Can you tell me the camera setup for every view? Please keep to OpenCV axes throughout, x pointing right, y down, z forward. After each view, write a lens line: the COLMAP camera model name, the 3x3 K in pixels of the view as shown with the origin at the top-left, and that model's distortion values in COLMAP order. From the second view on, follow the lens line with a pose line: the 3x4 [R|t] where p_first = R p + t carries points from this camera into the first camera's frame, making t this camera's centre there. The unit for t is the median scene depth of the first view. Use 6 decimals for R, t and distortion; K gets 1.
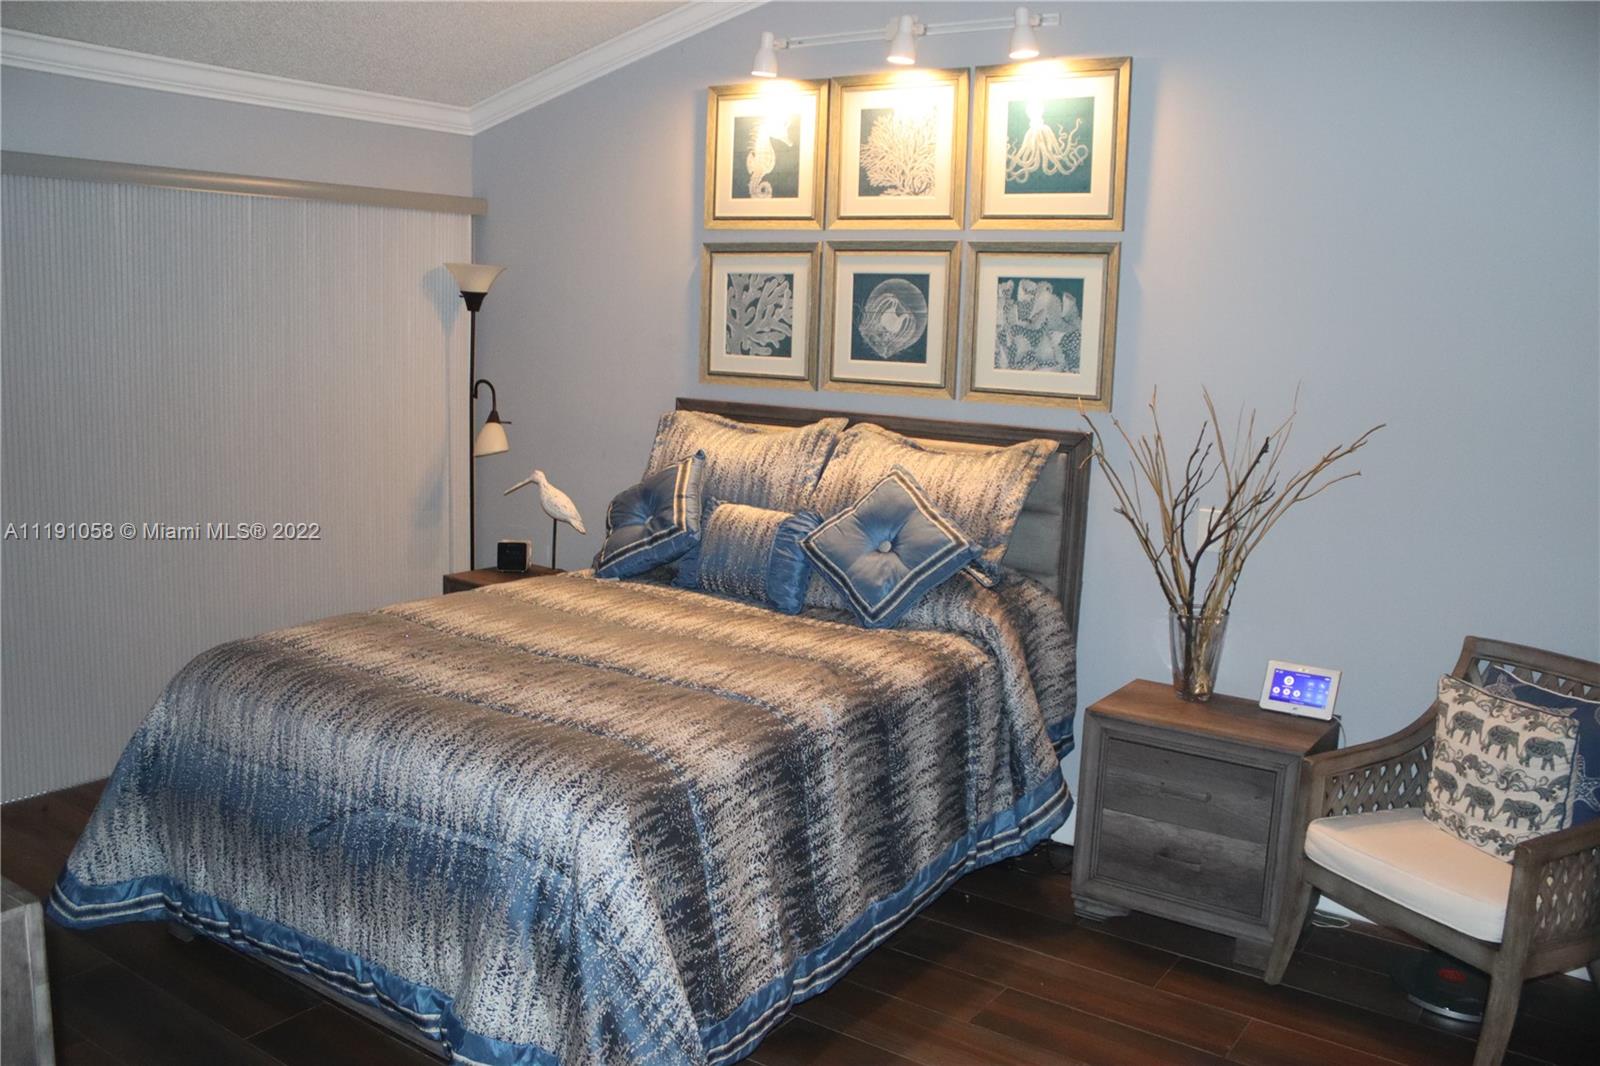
lens RADIAL K [[1344.7, 0, 787.9], [0, 1344.7, 517.8], [0, 0, 1]] dist [-0.161010, 0.143159]
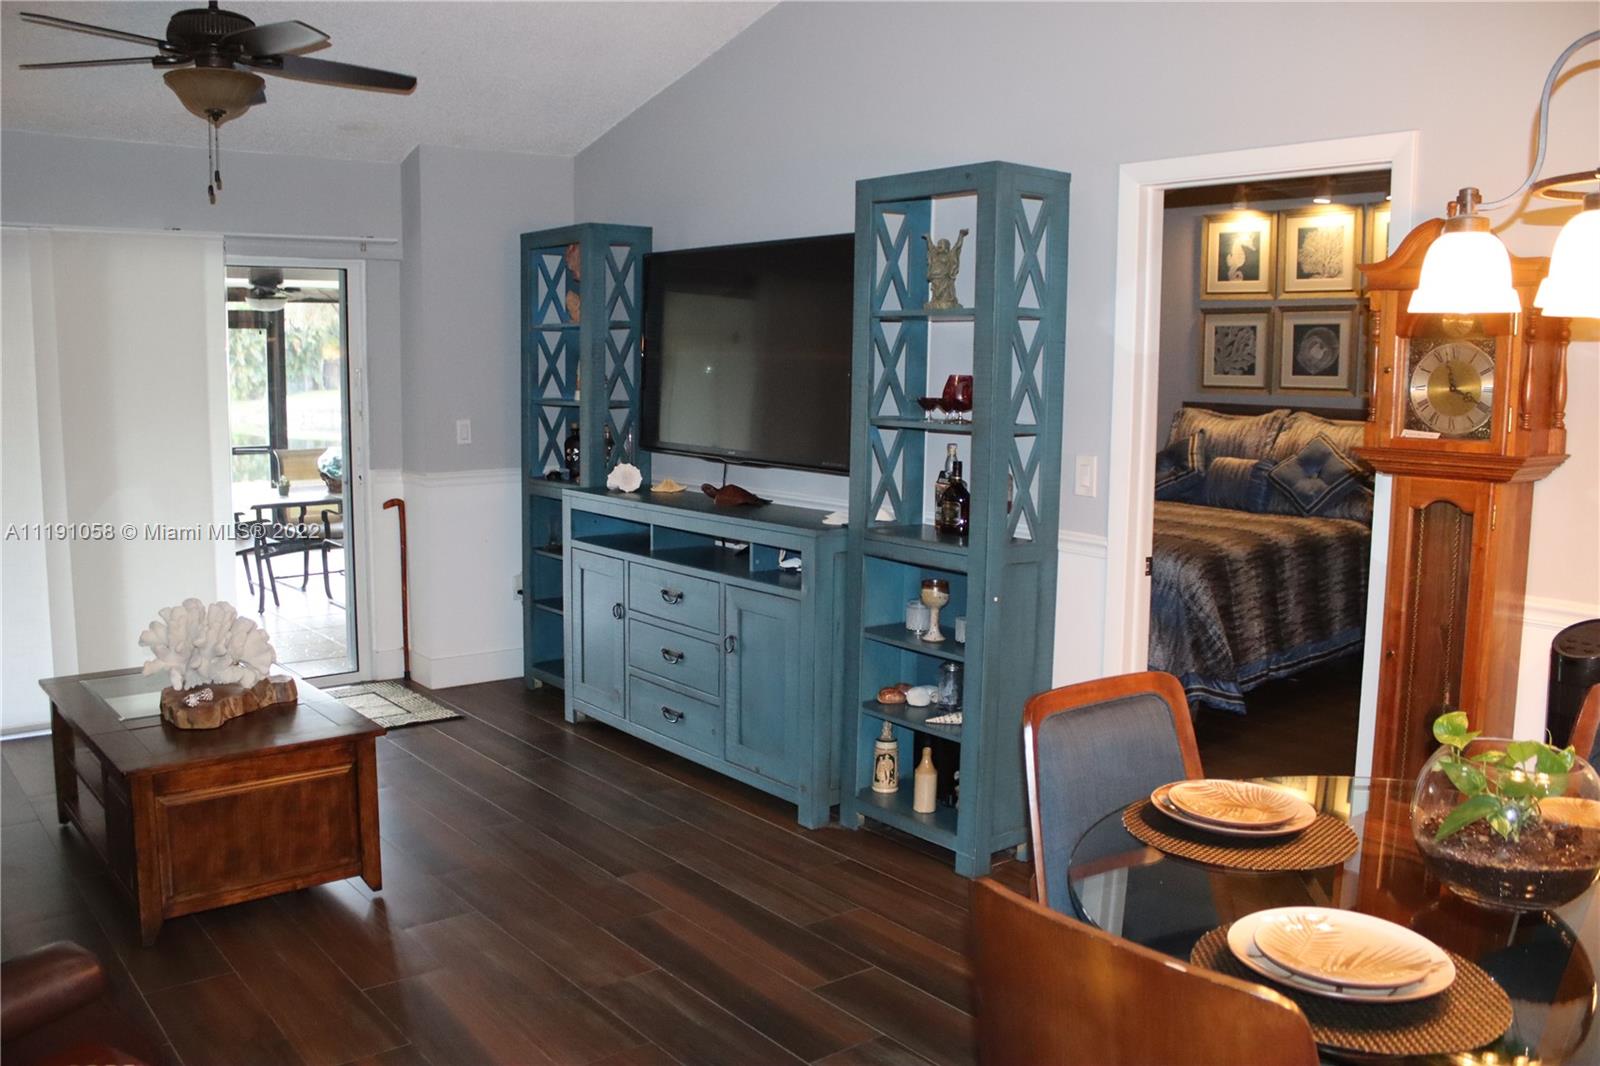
lens RADIAL K [[1344.7, 0, 787.9], [0, 1344.7, 517.8], [0, 0, 1]] dist [-0.161010, 0.143159]
pose [[0.956393, 0.009470, -0.291930, -0.081835], [-0.022023, 0.998967, -0.039745, 0.153651], [0.291253, 0.044442, 0.955613, -0.829502]]
